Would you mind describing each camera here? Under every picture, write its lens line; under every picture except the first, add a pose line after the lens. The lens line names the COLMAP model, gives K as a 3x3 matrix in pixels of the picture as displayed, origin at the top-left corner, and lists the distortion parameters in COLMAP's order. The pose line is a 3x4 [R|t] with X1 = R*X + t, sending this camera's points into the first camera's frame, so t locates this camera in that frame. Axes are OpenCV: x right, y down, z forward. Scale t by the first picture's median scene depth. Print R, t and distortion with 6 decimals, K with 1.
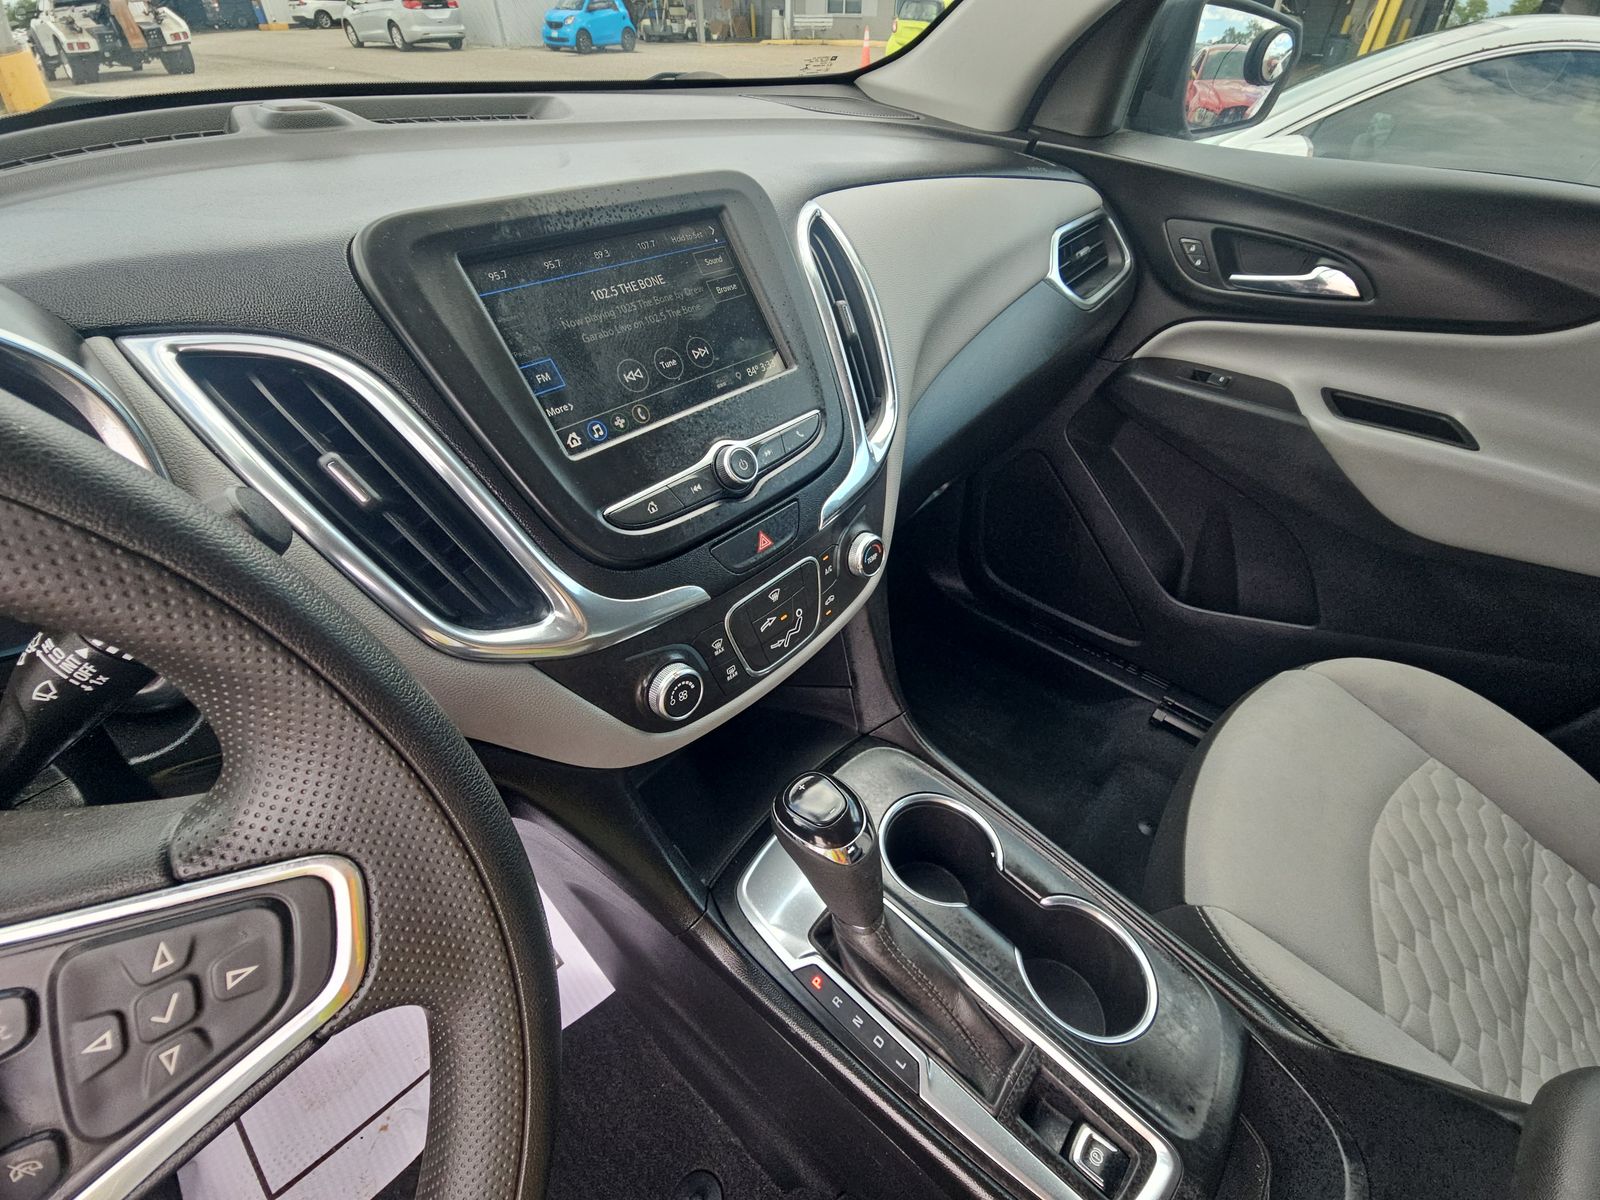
lens RADIAL K [[664.3, 0, 819.5], [0, 664.3, 594.1], [0, 0, 1]] dist [0.004547, -0.001853]
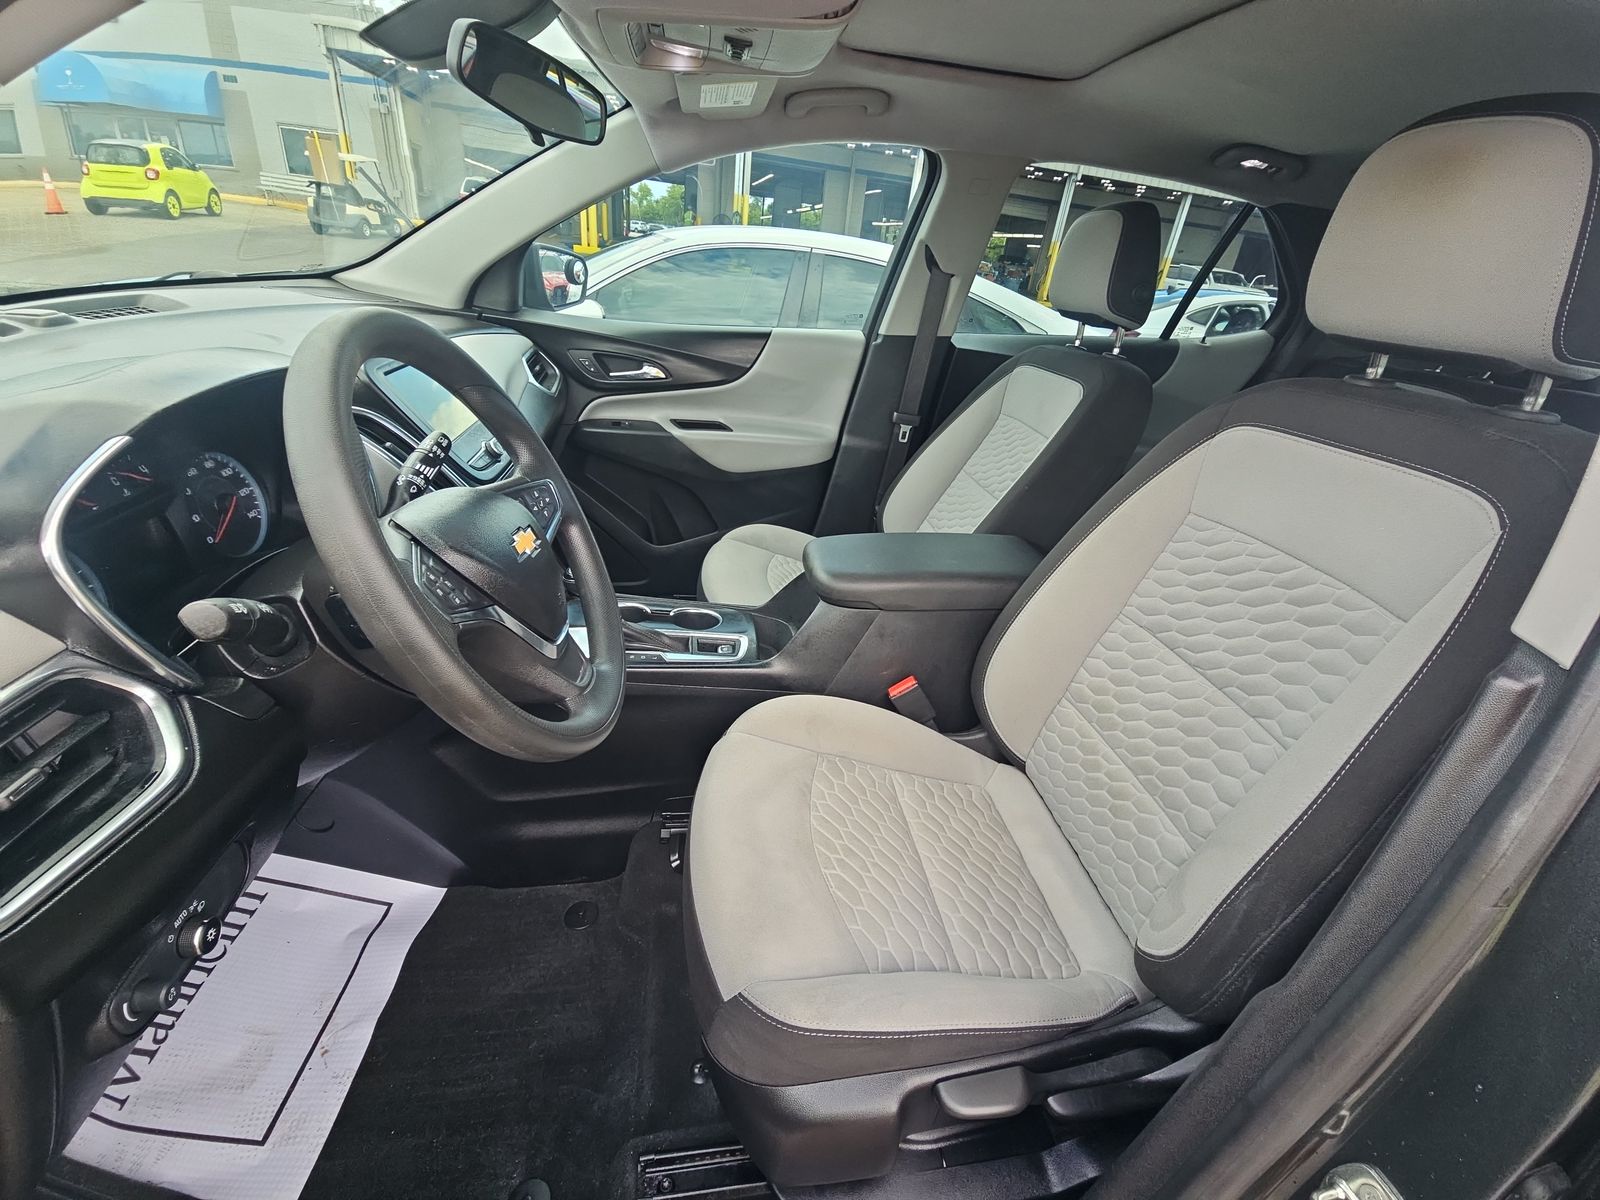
lens RADIAL K [[664.3, 0, 810.3], [0, 664.3, 604.9], [0, 0, 1]] dist [0.004547, -0.001853]
pose [[0.645271, -0.319899, 0.693751, -0.607621], [0.423377, 0.905641, 0.023814, 0.363570], [-0.635907, 0.278352, 0.719821, -0.638810]]
